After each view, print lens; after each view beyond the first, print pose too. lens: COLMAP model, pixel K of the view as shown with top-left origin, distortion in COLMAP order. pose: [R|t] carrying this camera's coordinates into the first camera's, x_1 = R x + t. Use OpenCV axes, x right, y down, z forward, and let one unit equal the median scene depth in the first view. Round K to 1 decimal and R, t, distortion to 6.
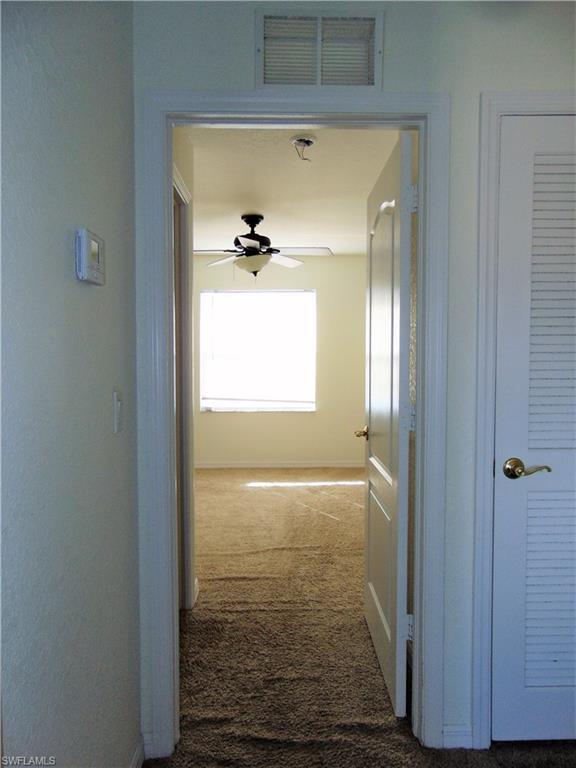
lens RADIAL K [[572.7, 0, 288.0], [0, 572.7, 384.0], [0, 0, 1]] dist [-0.037421, 0.071762]
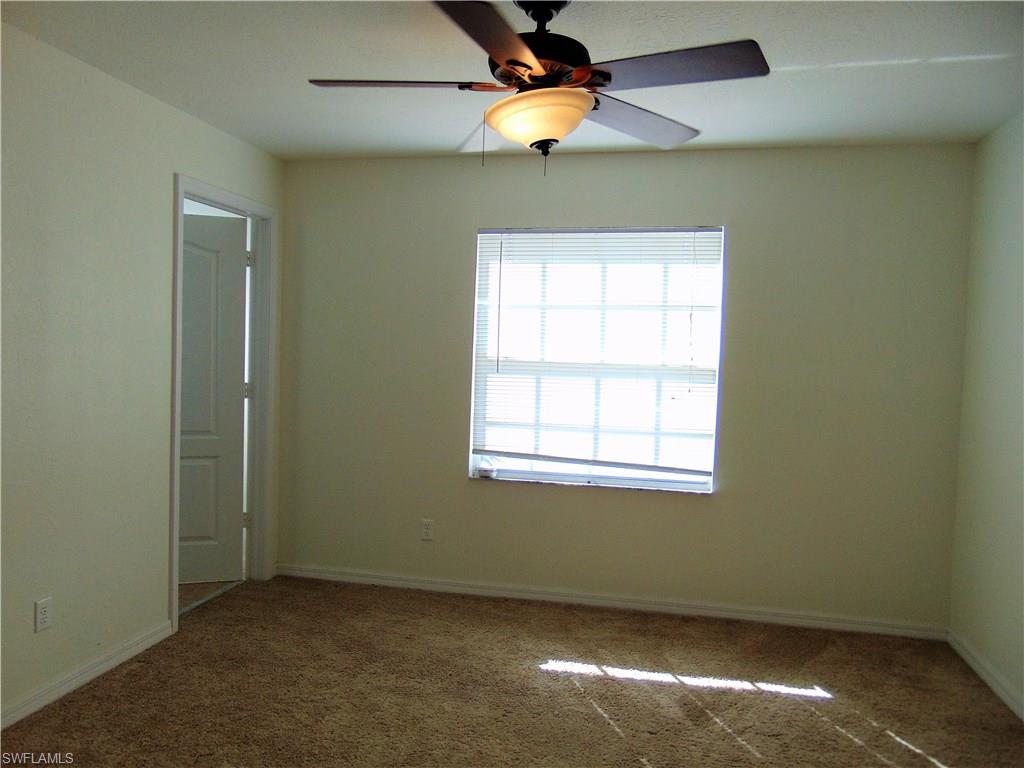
lens RADIAL K [[763.6, 0, 512.0], [0, 763.6, 384.0], [0, 0, 1]] dist [-0.037421, 0.071762]
pose [[0.972071, 0.036254, -0.231870, 0.031121], [-0.040935, 0.999043, -0.015408, -0.023632], [0.231089, 0.024469, 0.972625, 0.395900]]
